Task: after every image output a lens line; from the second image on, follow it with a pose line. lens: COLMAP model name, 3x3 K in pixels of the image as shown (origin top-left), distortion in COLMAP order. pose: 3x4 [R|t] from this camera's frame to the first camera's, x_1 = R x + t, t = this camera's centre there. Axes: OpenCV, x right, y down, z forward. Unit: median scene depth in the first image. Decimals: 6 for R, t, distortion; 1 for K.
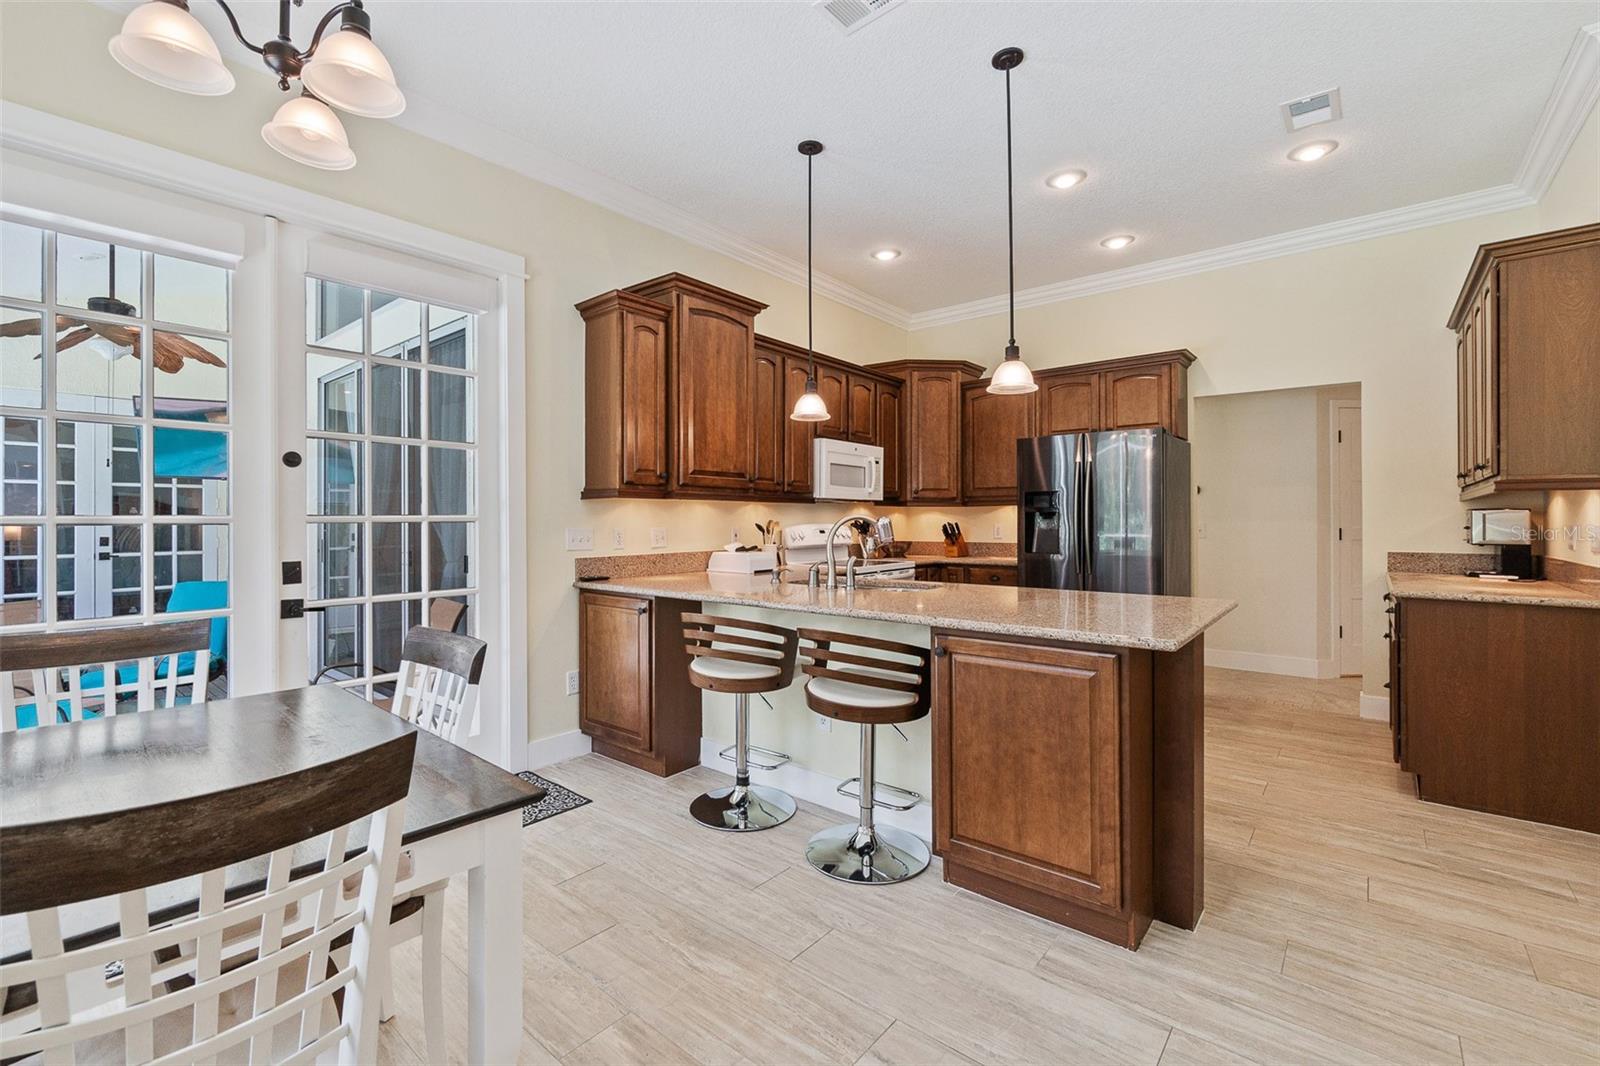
lens RADIAL K [[694.7, 0, 785.8], [0, 694.7, 517.1], [0, 0, 1]] dist [-0.008845, 0.001530]
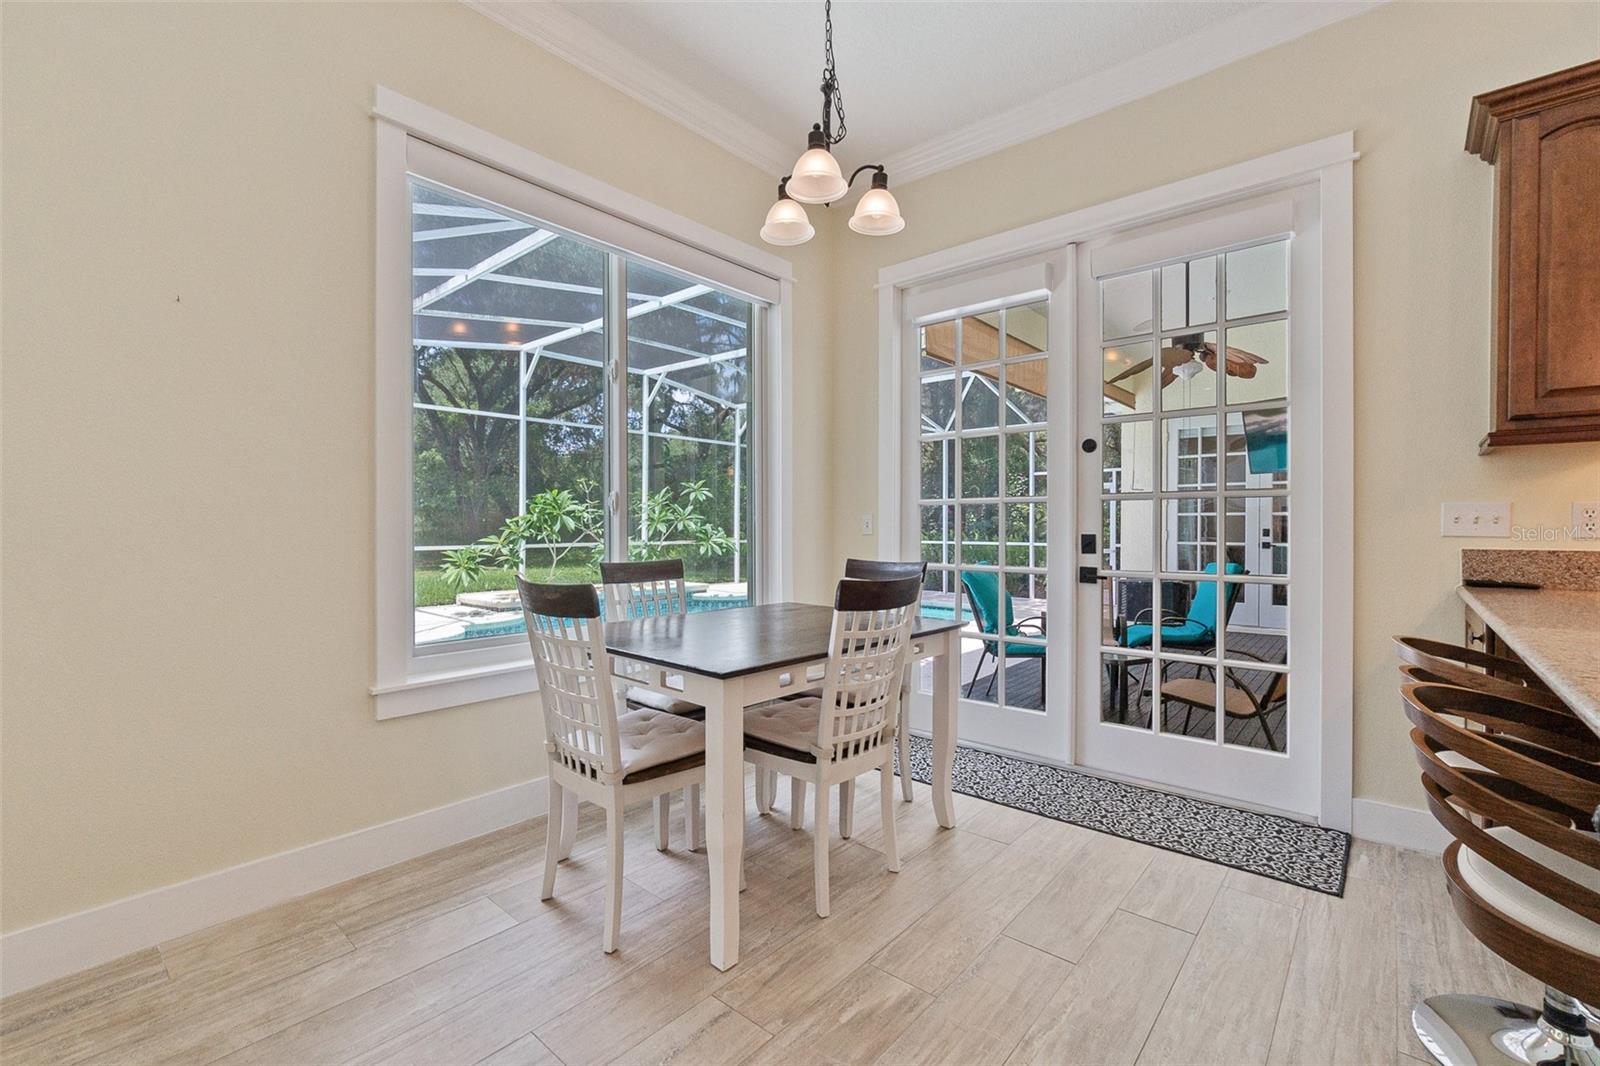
lens RADIAL K [[694.7, 0, 787.2], [0, 694.7, 534.6], [0, 0, 1]] dist [-0.008845, 0.001530]
pose [[-0.021060, 0.014720, -0.999670, 0.263549], [0.002776, 0.999889, 0.014665, 0.026983], [0.999774, -0.002467, -0.021098, 0.304220]]
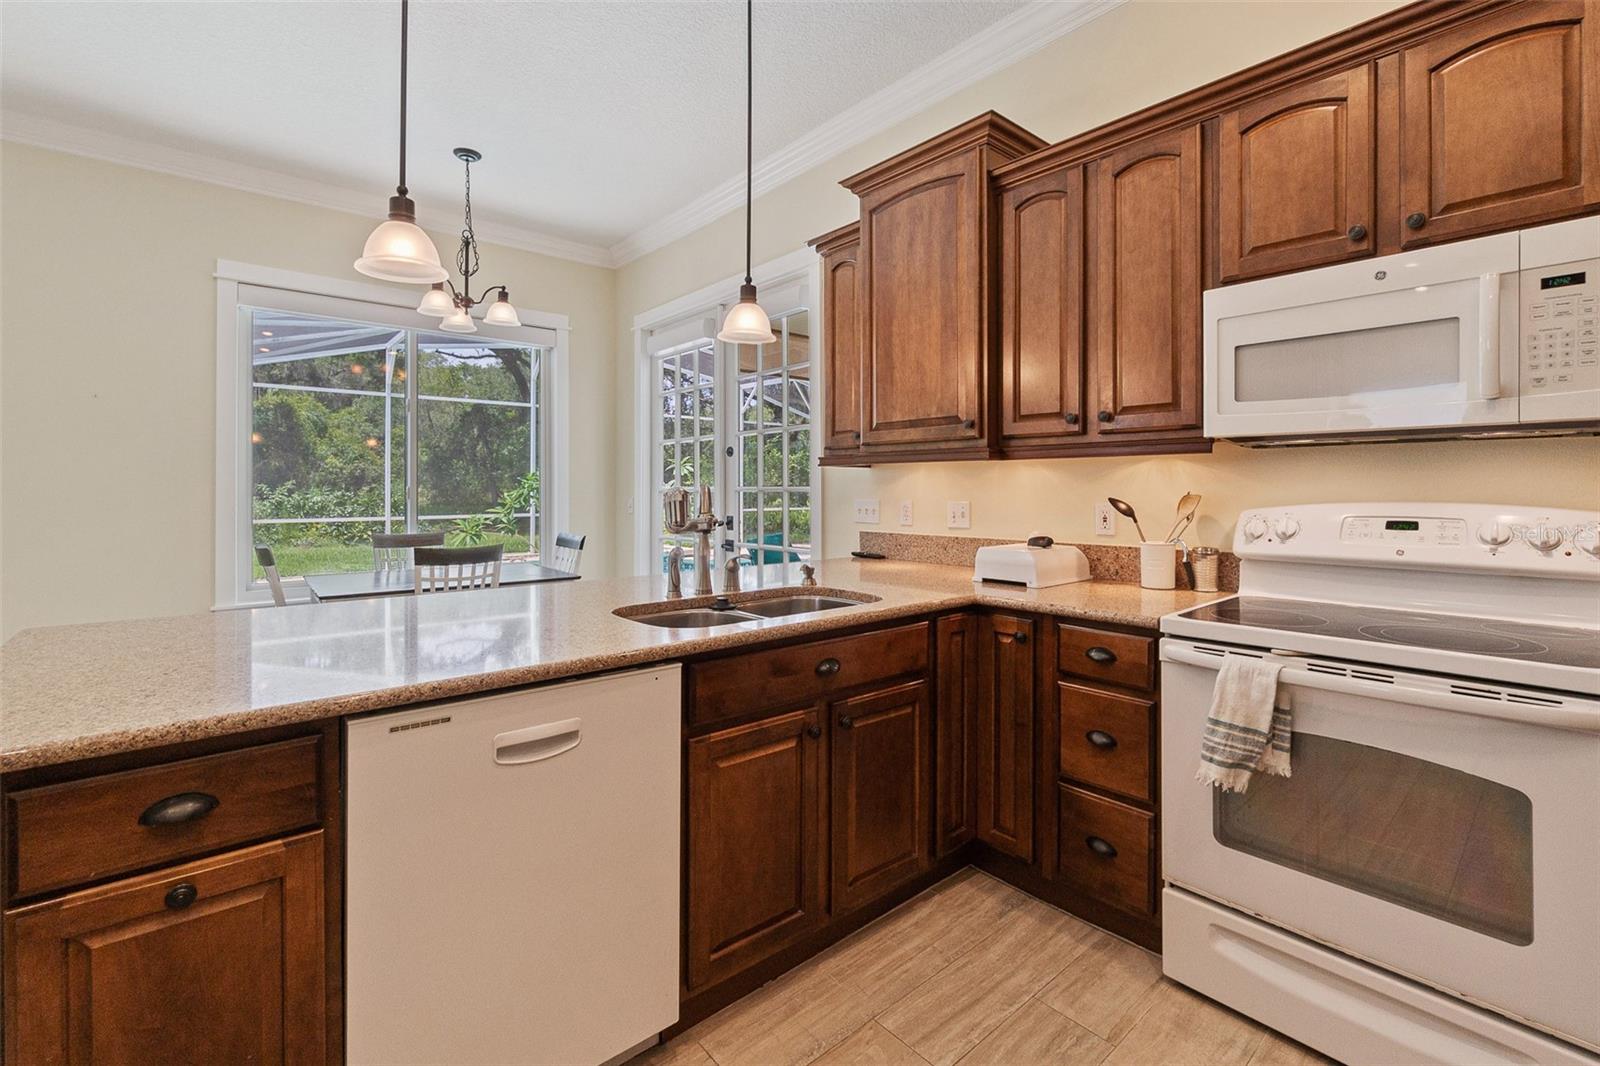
lens RADIAL K [[694.7, 0, 796.7], [0, 694.7, 489.2], [0, 0, 1]] dist [-0.008845, 0.001530]
pose [[-0.160688, 0.001925, -0.987003, 0.489450], [0.004983, 0.999987, 0.001139, 0.000911], [0.986993, -0.004735, -0.160695, 0.821282]]
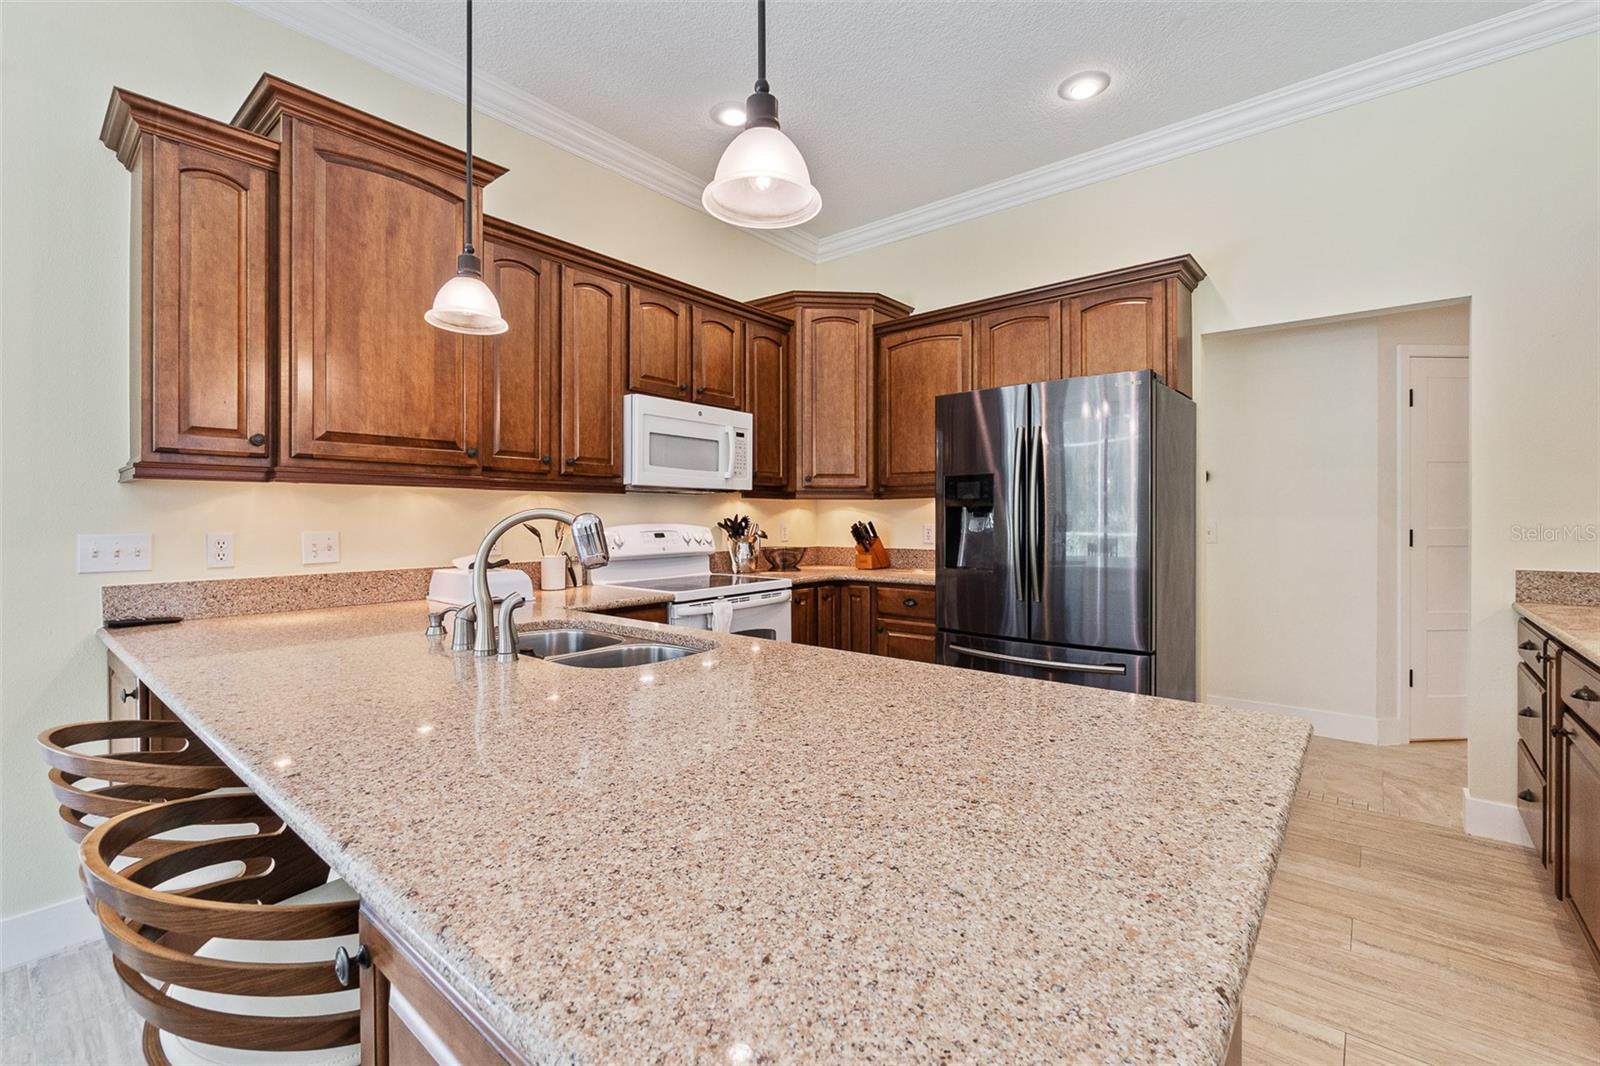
lens RADIAL K [[694.7, 0, 786.9], [0, 694.7, 519.3], [0, 0, 1]] dist [-0.008845, 0.001530]
pose [[0.999988, -0.000156, -0.004893, 0.198925], [0.000189, 0.999977, 0.006803, 0.000497], [0.004892, -0.006804, 0.999965, 0.340081]]
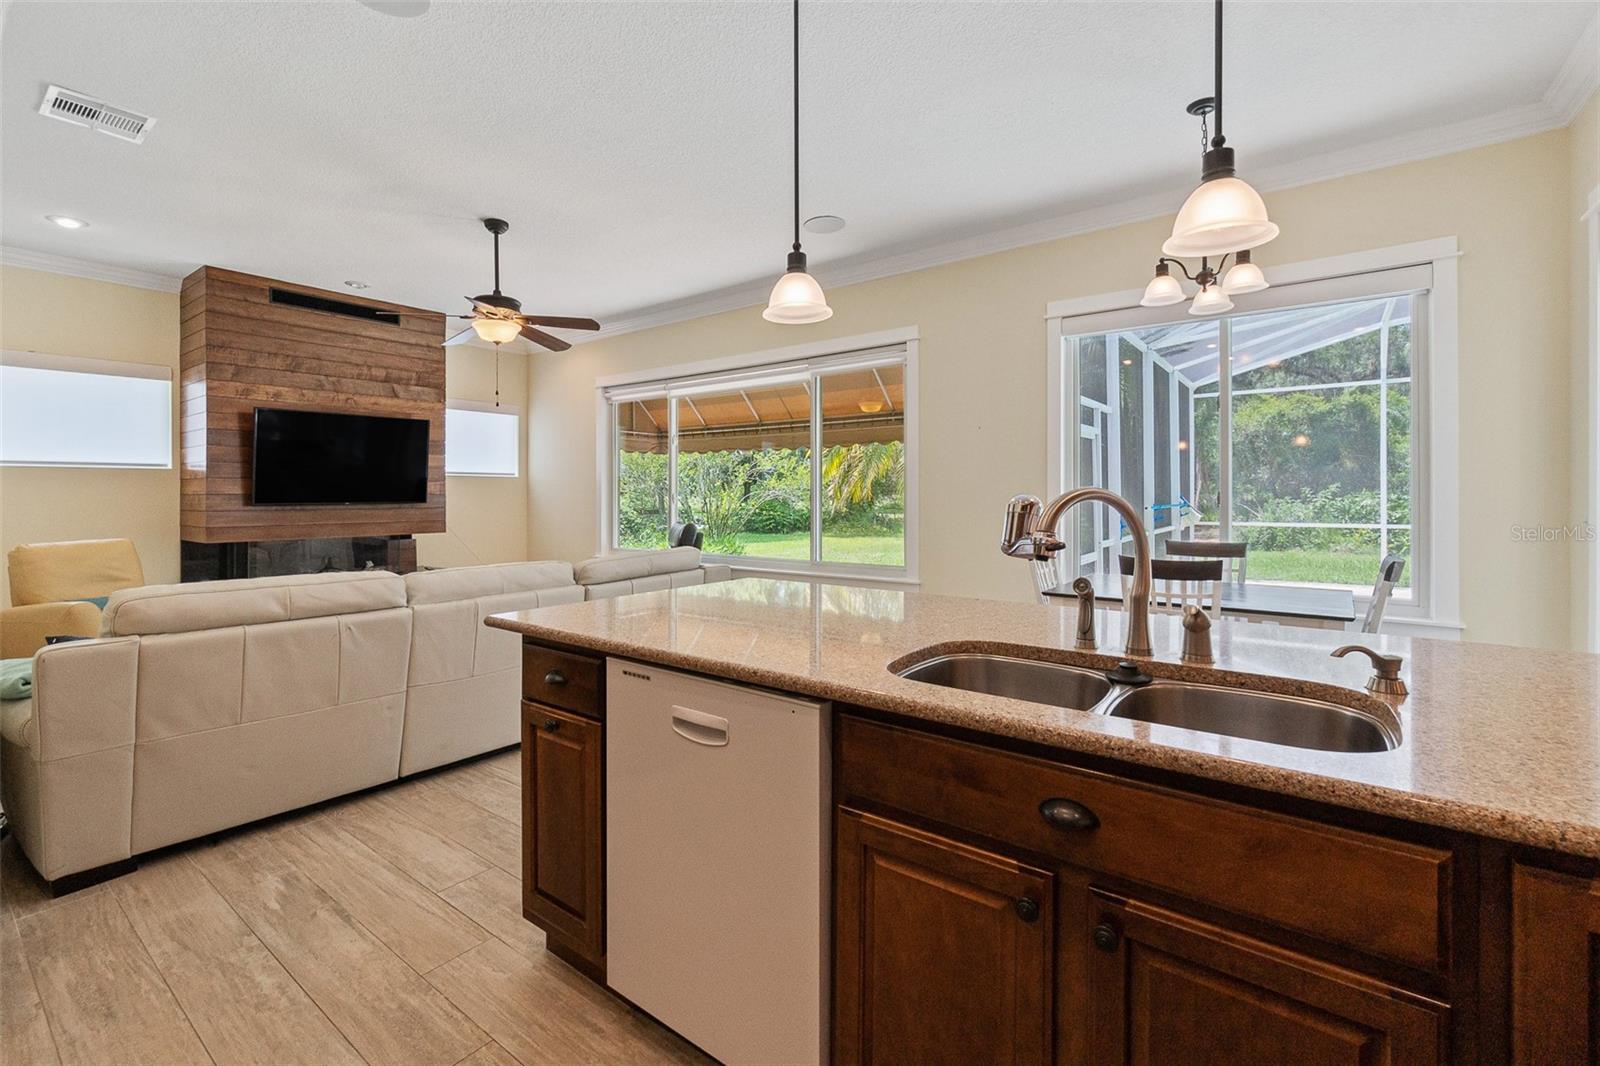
lens RADIAL K [[694.7, 0, 793.0], [0, 694.7, 499.0], [0, 0, 1]] dist [-0.008845, 0.001530]
pose [[-0.998323, 0.006831, -0.057483, 0.213306], [0.006741, 0.999976, 0.001753, 0.000592], [0.057493, 0.001363, -0.998345, 0.981005]]
